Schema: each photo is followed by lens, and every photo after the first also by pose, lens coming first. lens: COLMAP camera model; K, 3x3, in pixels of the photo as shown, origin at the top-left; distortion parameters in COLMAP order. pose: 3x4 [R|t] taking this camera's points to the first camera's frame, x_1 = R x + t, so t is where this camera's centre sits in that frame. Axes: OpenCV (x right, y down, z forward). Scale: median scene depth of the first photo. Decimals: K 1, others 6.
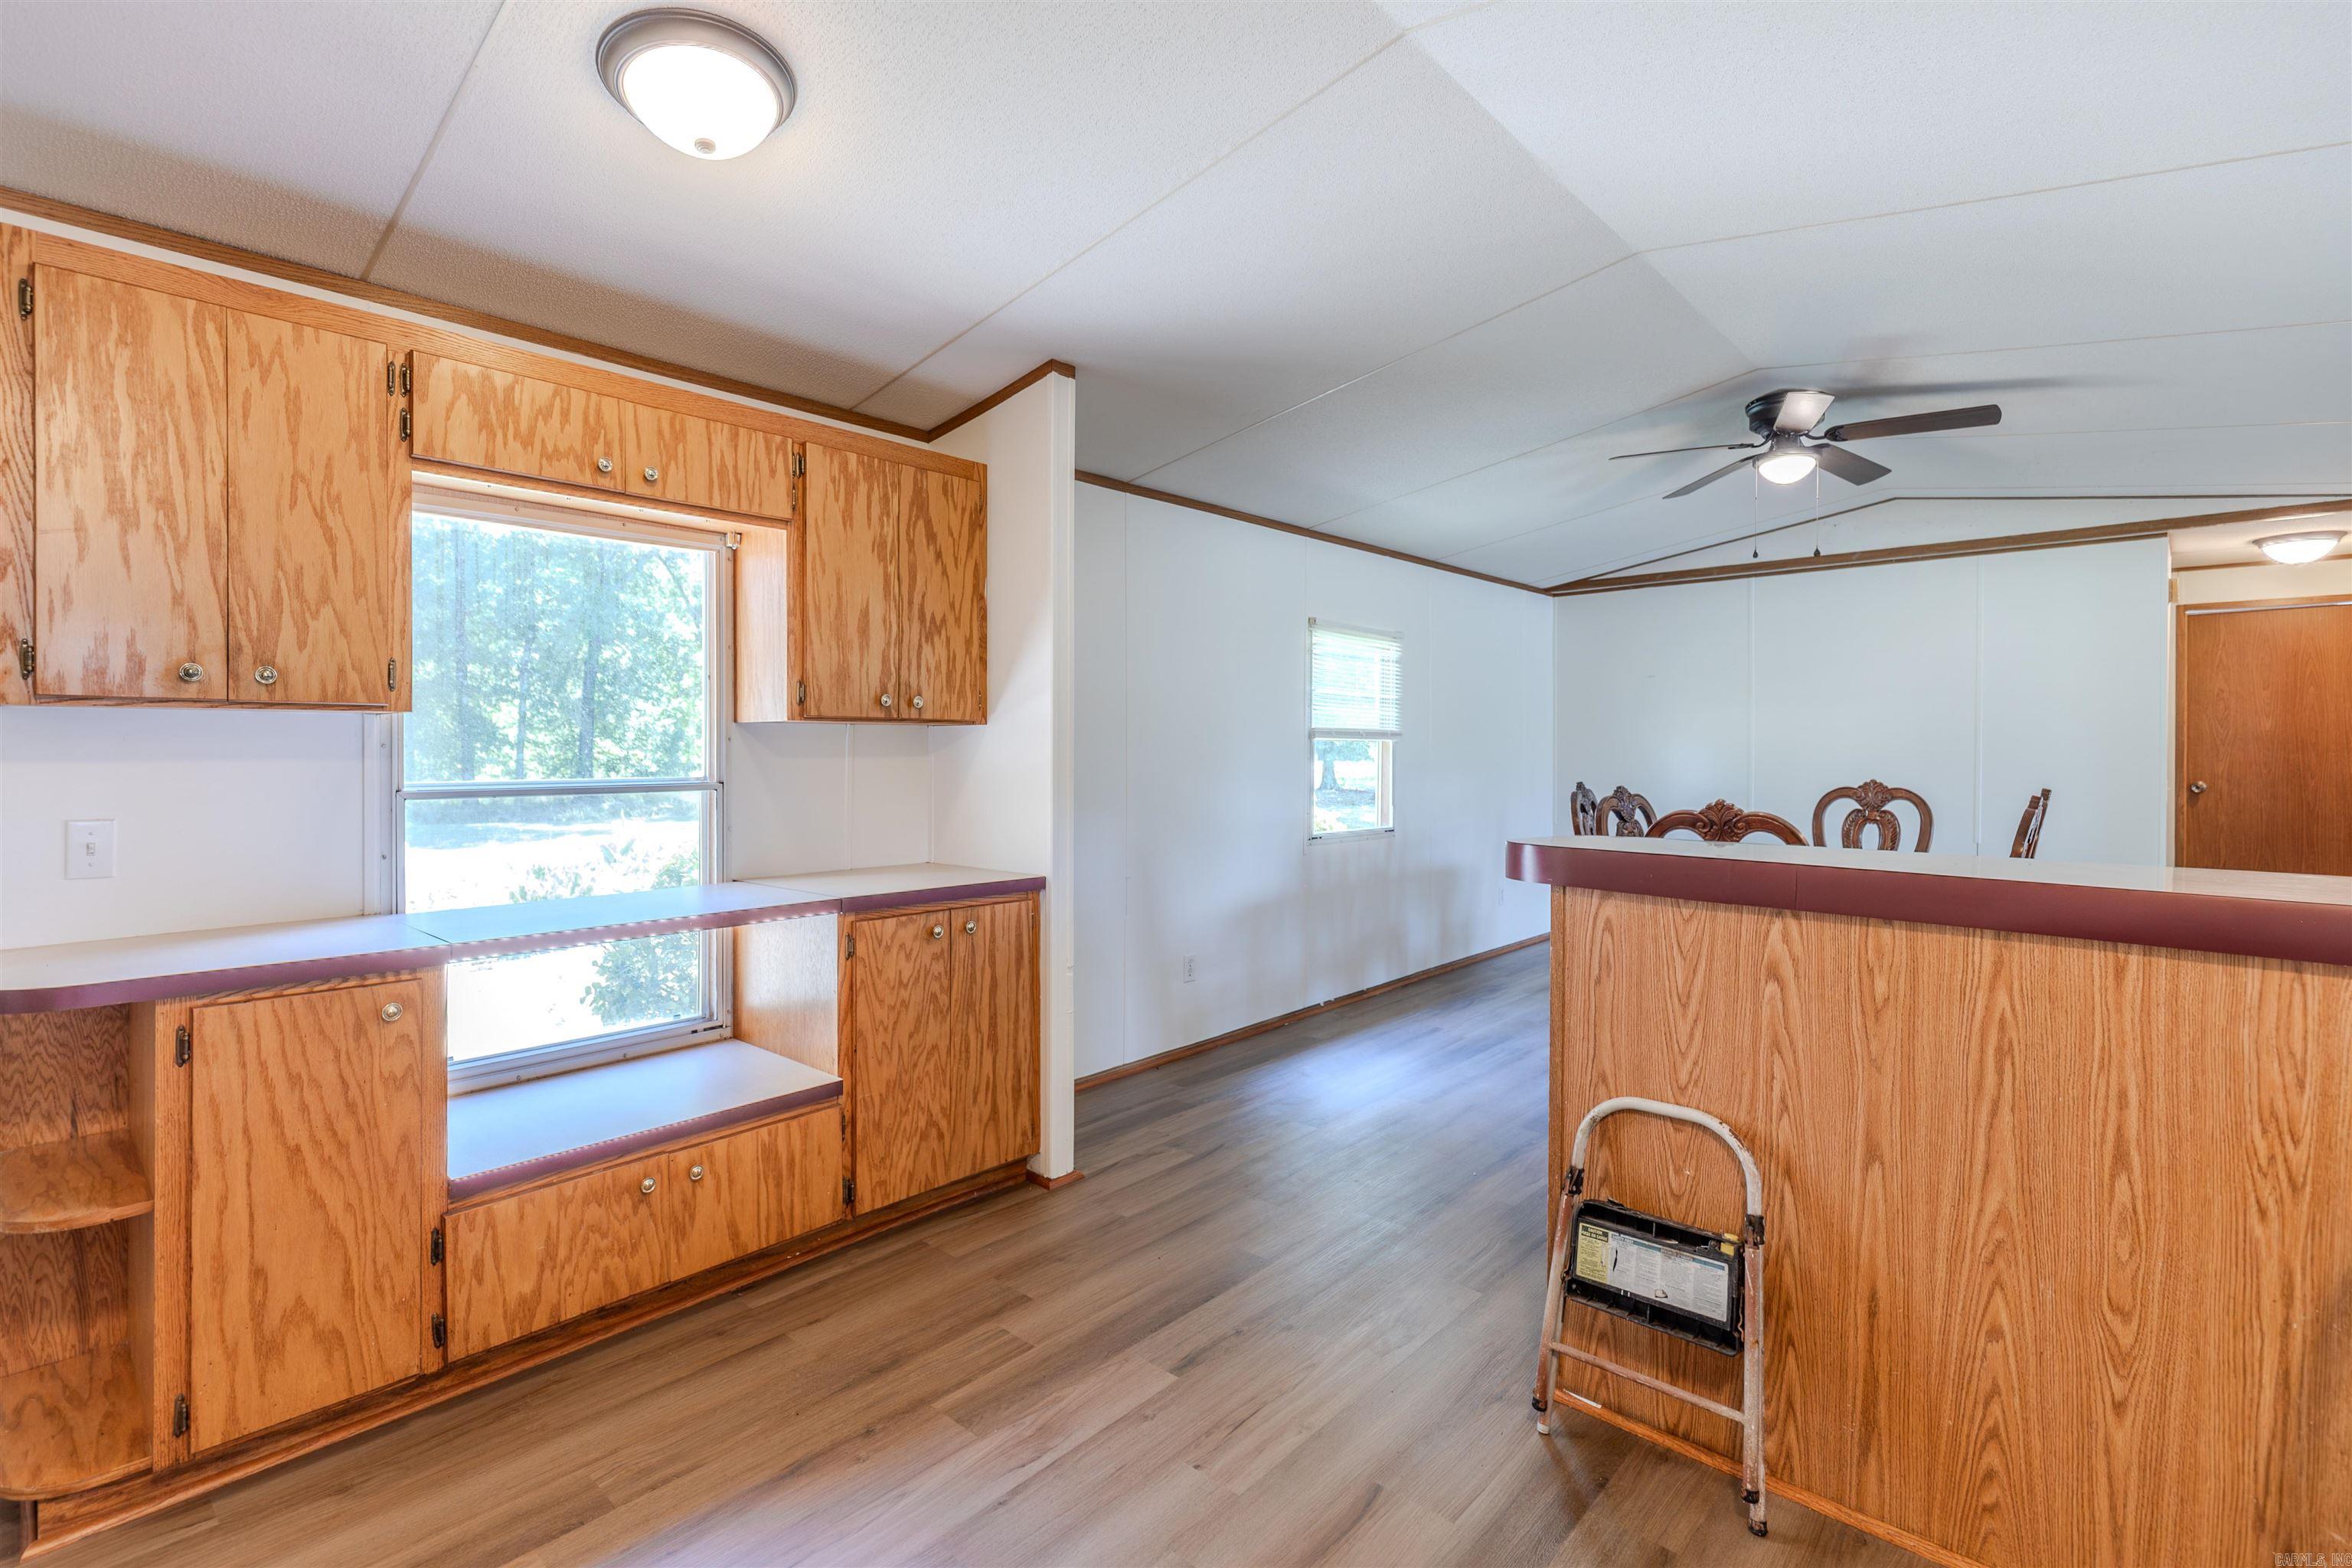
lens RADIAL K [[1083.4, 0, 1172.3], [0, 1083.4, 761.9], [0, 0, 1]] dist [0.012365, -0.003981]
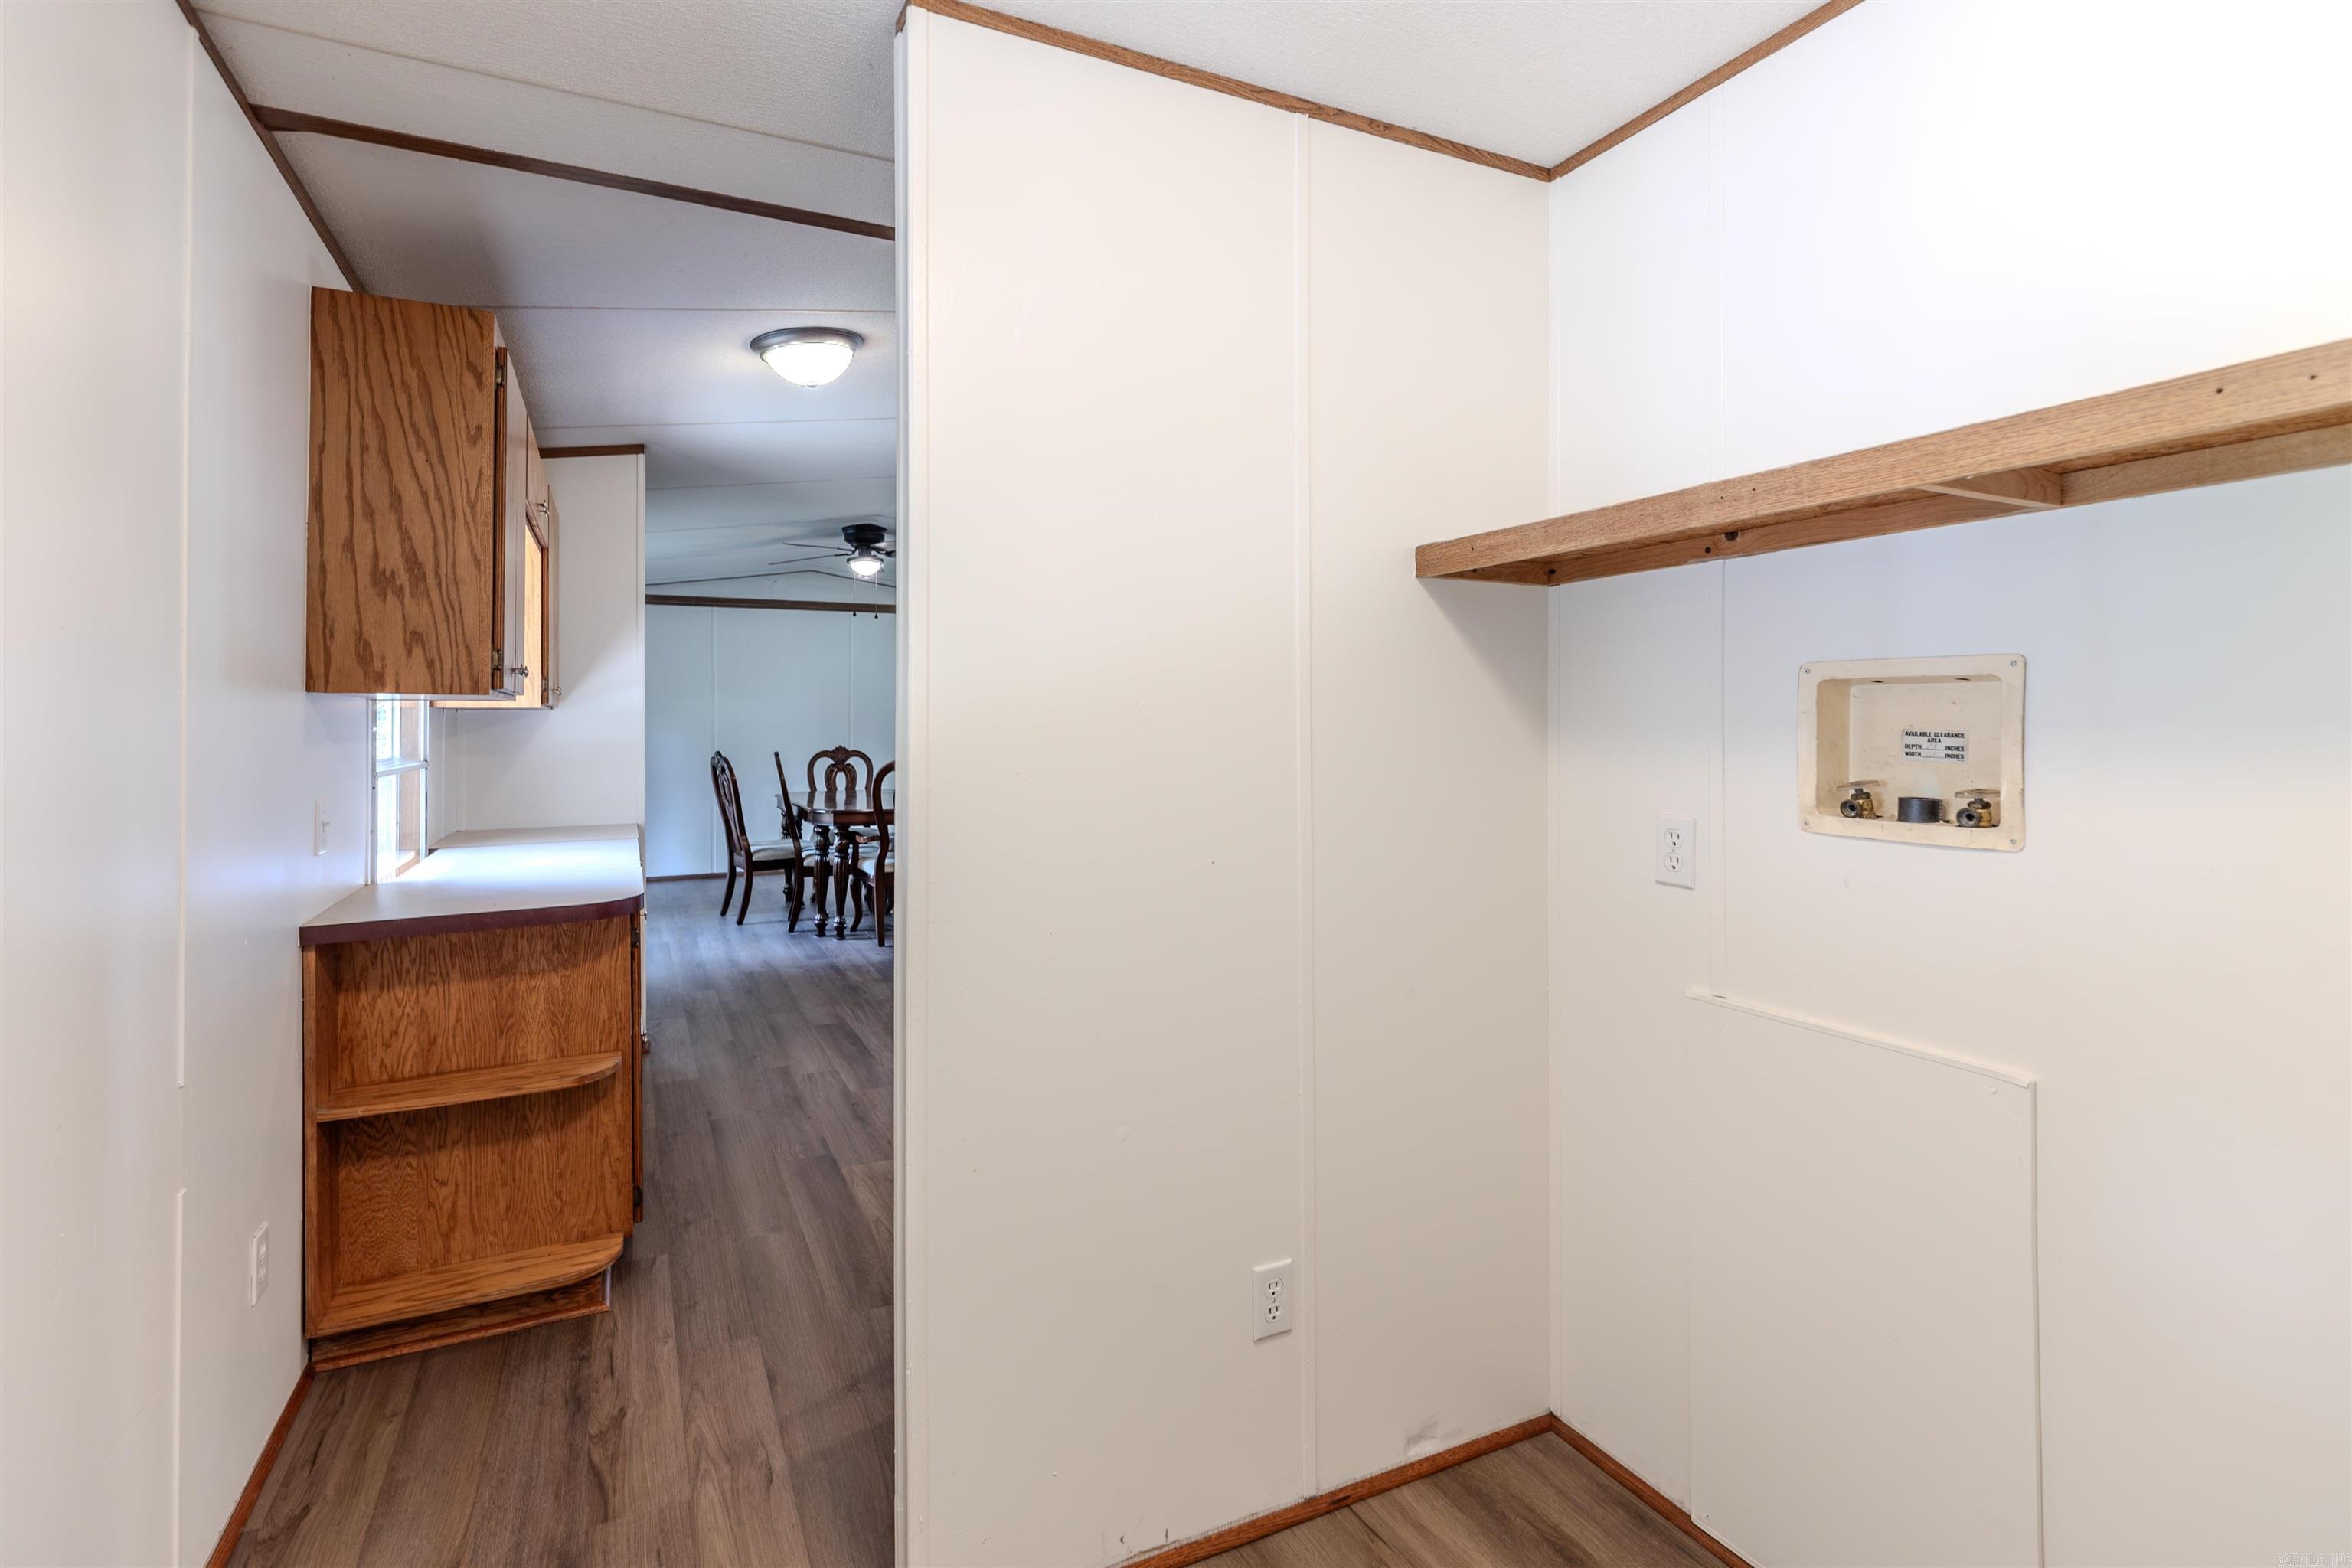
lens RADIAL K [[1083.4, 0, 1148.0], [0, 1083.4, 705.4], [0, 0, 1]] dist [0.012365, -0.003981]
pose [[0.382164, 0.016038, 0.923955, -1.454460], [0.009254, 0.999733, -0.021181, -0.011248], [-0.924048, 0.016645, 0.381913, -0.134698]]
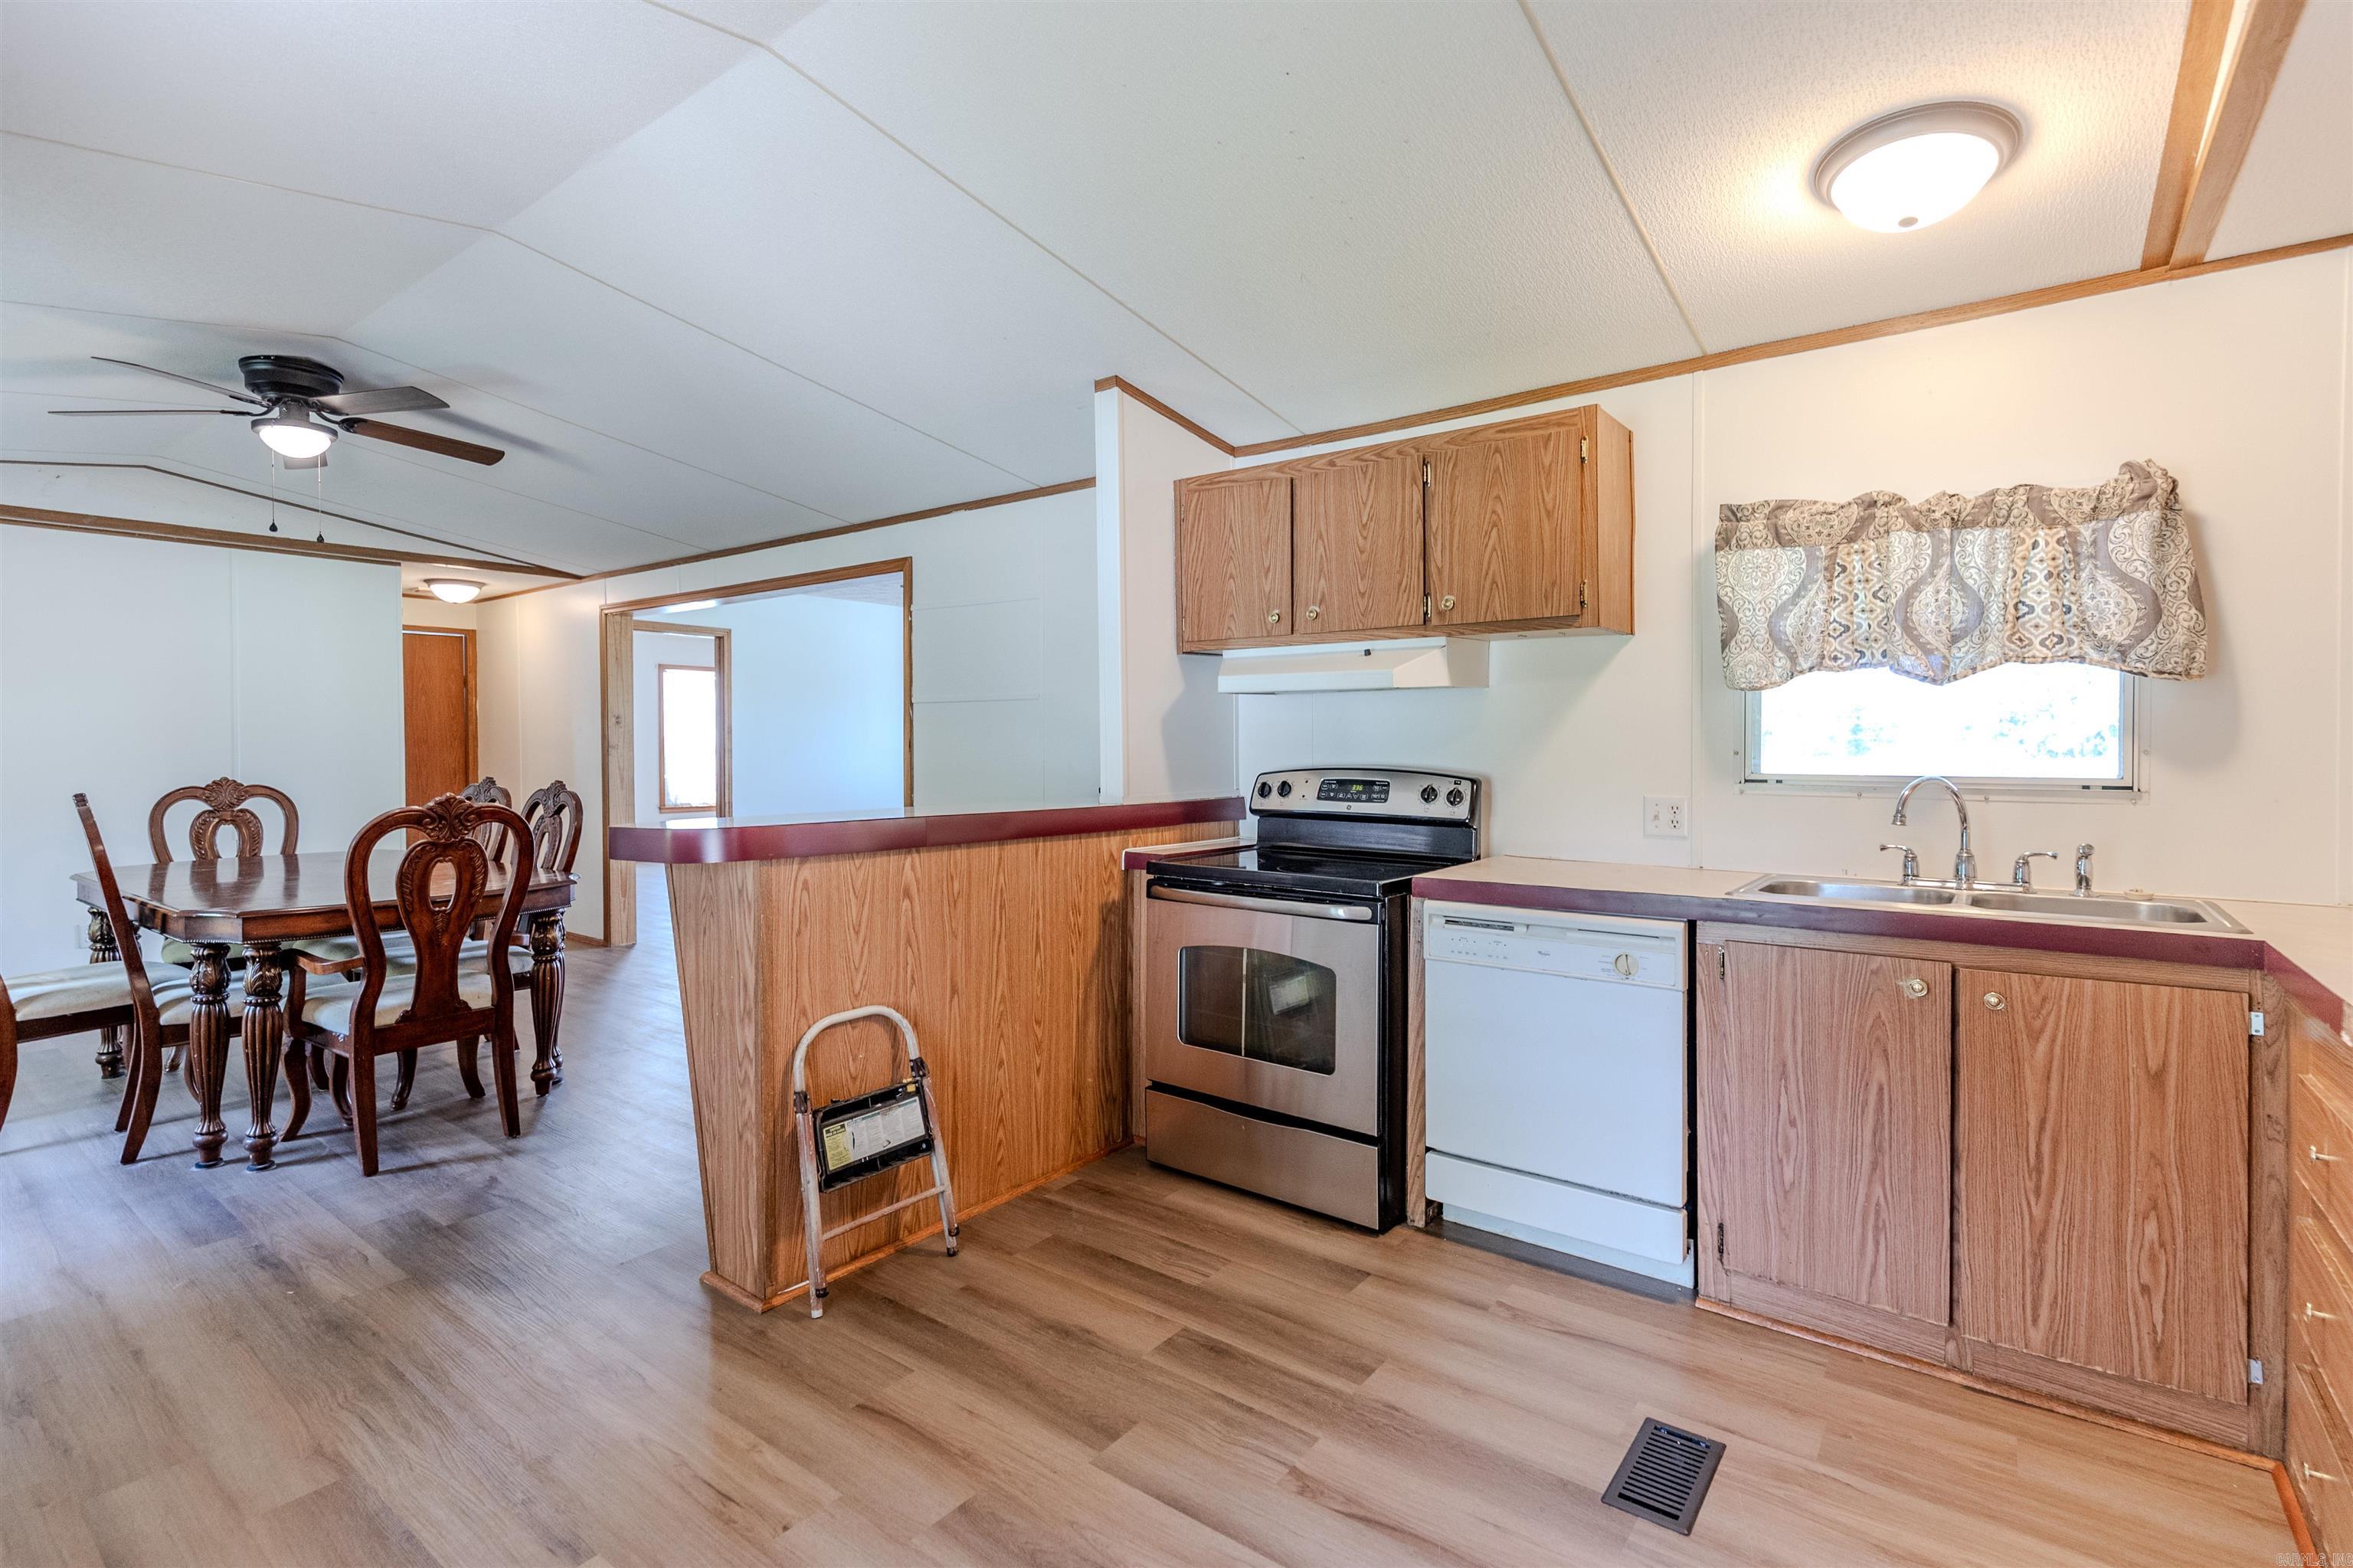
lens RADIAL K [[1083.9, 0, 1151.2], [0, 1083.9, 748.5], [0, 0, 1]] dist [0.012365, -0.003981]
pose [[-0.070084, -0.004831, 0.997529, -0.697118], [0.015031, 0.999870, 0.005898, -0.004028], [-0.997428, 0.015407, -0.070002, 0.573750]]
